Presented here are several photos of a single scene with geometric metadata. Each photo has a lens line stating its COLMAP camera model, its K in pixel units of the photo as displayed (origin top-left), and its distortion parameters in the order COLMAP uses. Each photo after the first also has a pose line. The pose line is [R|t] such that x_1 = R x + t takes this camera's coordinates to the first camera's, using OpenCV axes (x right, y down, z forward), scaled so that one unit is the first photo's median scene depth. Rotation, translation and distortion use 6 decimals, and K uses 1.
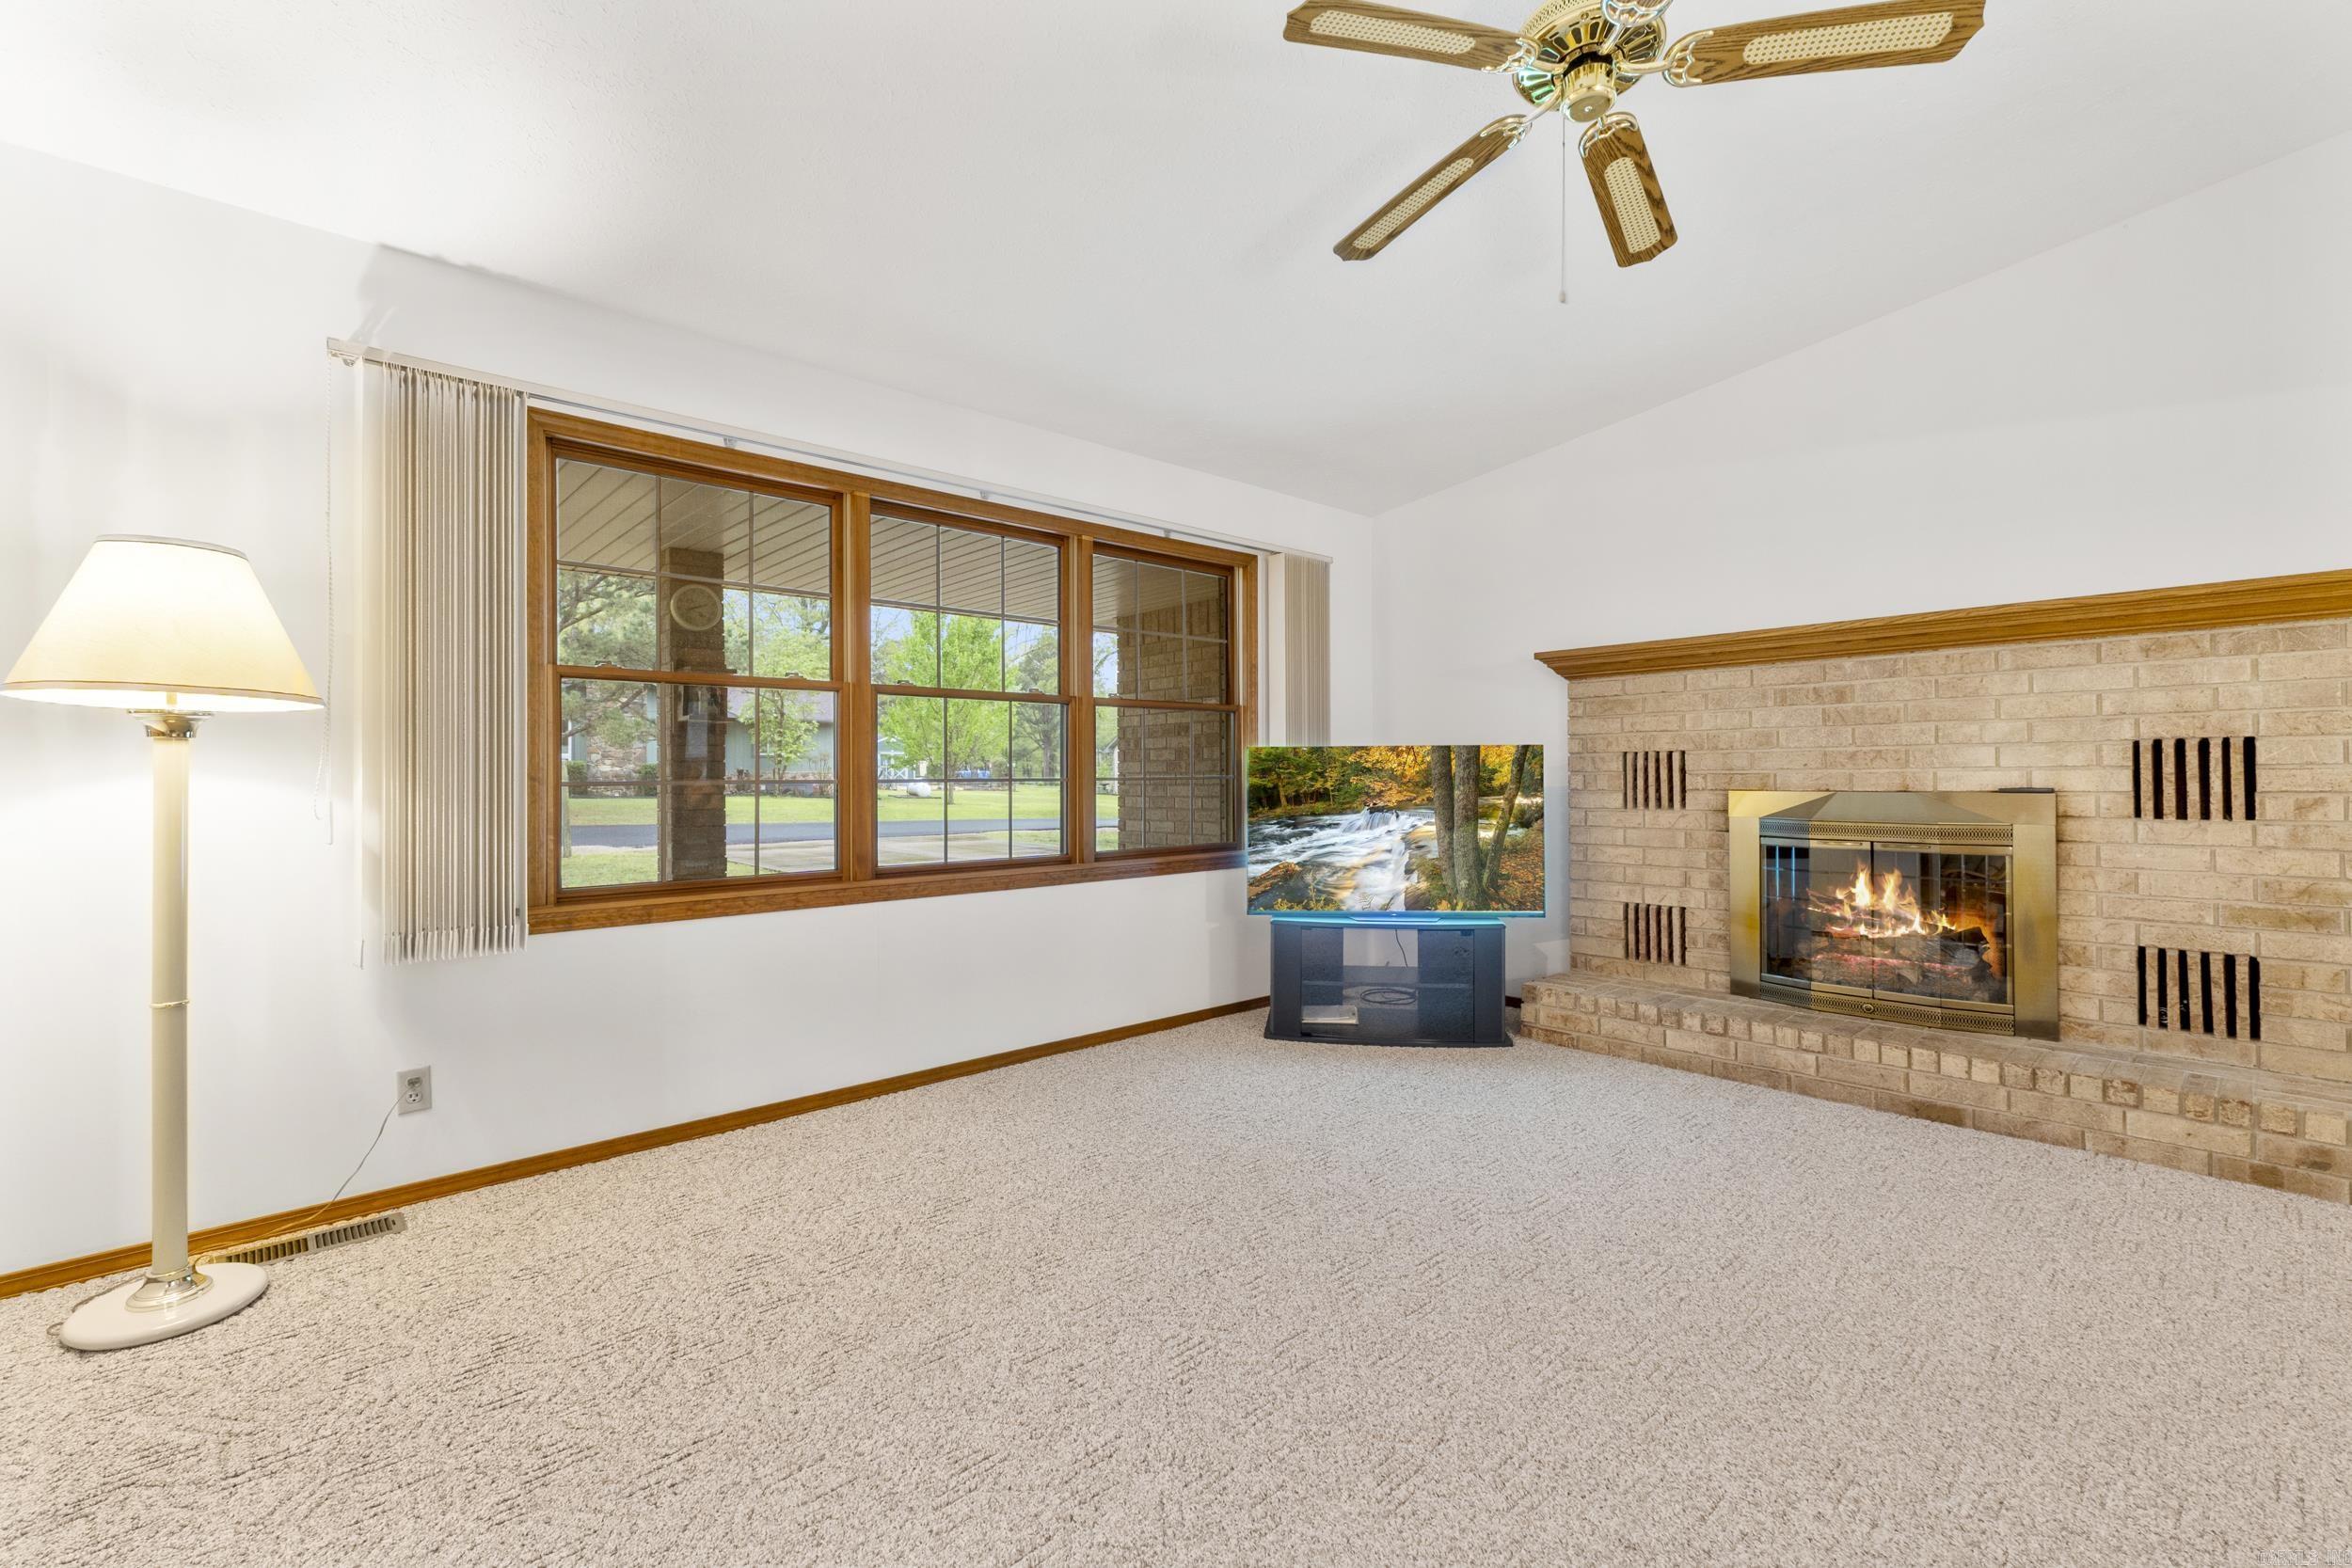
lens RADIAL K [[993.7, 0, 1177.5], [0, 993.7, 778.7], [0, 0, 1]] dist [0.002529, -0.000281]
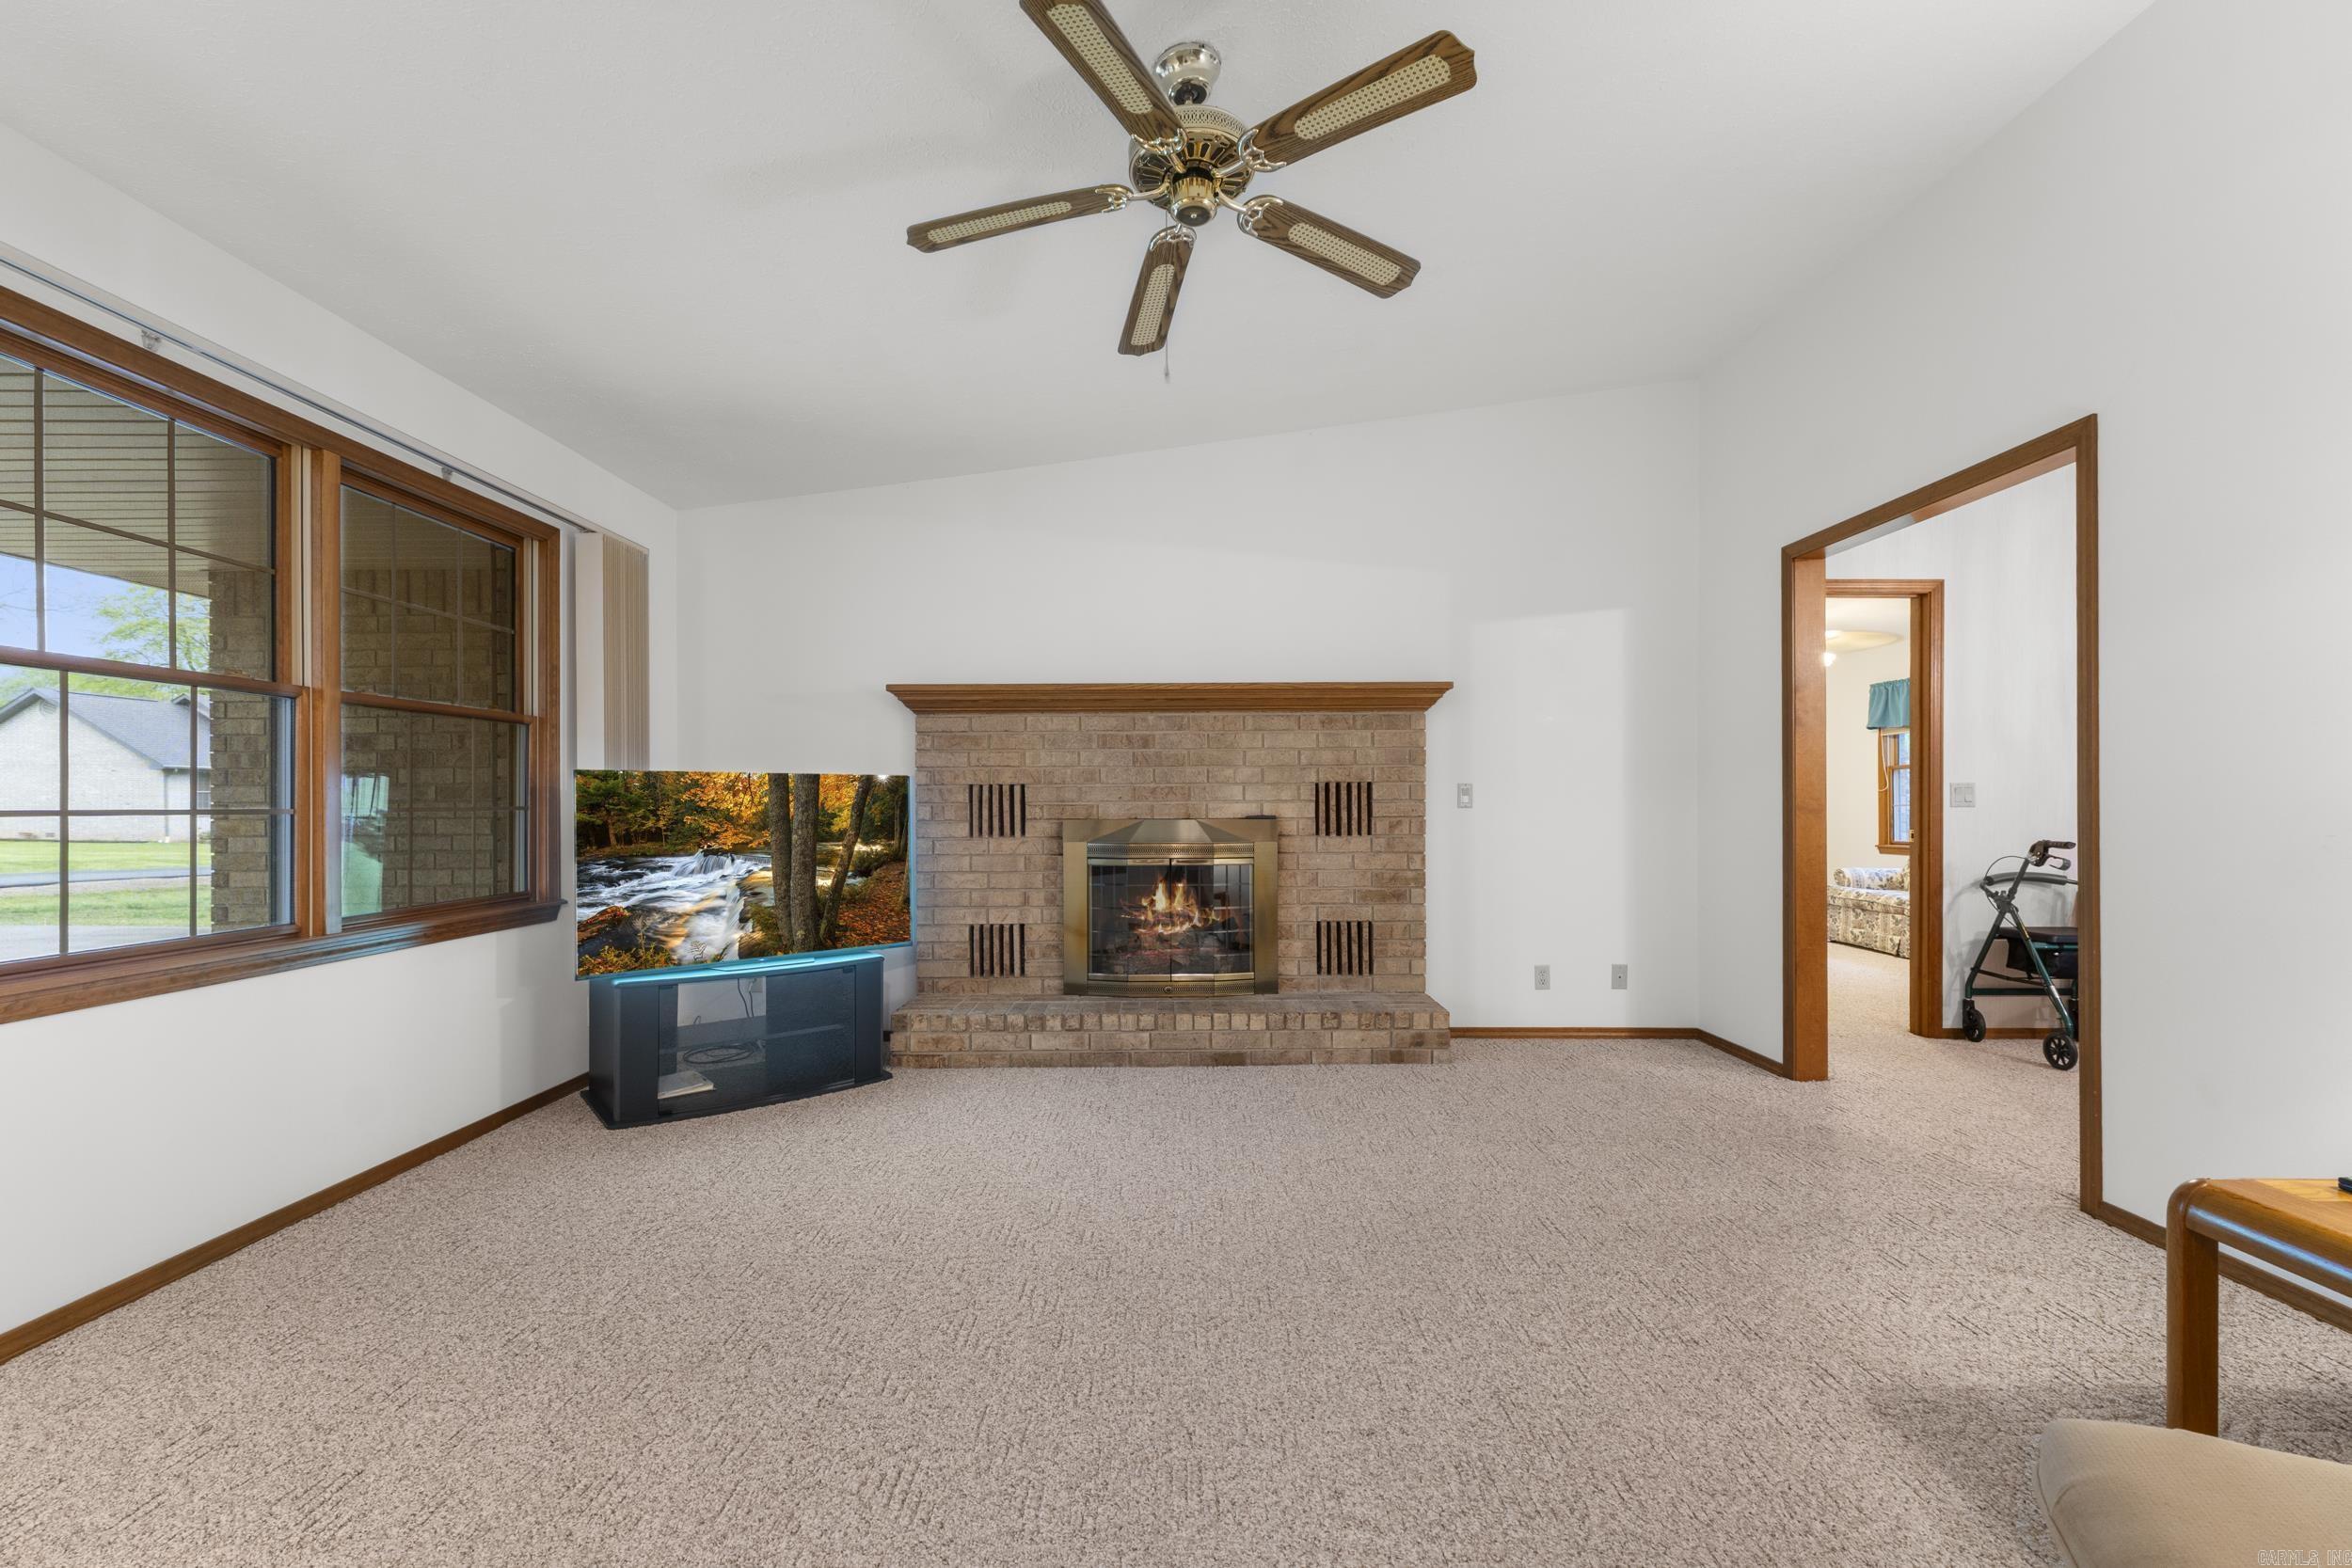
lens RADIAL K [[993.7, 0, 1170.5], [0, 993.7, 808.6], [0, 0, 1]] dist [0.002529, -0.000281]
pose [[0.674706, 0.001060, 0.738086, -0.255190], [0.001751, 0.999994, -0.003037, 0.003637], [-0.738084, 0.003342, 0.674700, 0.148096]]
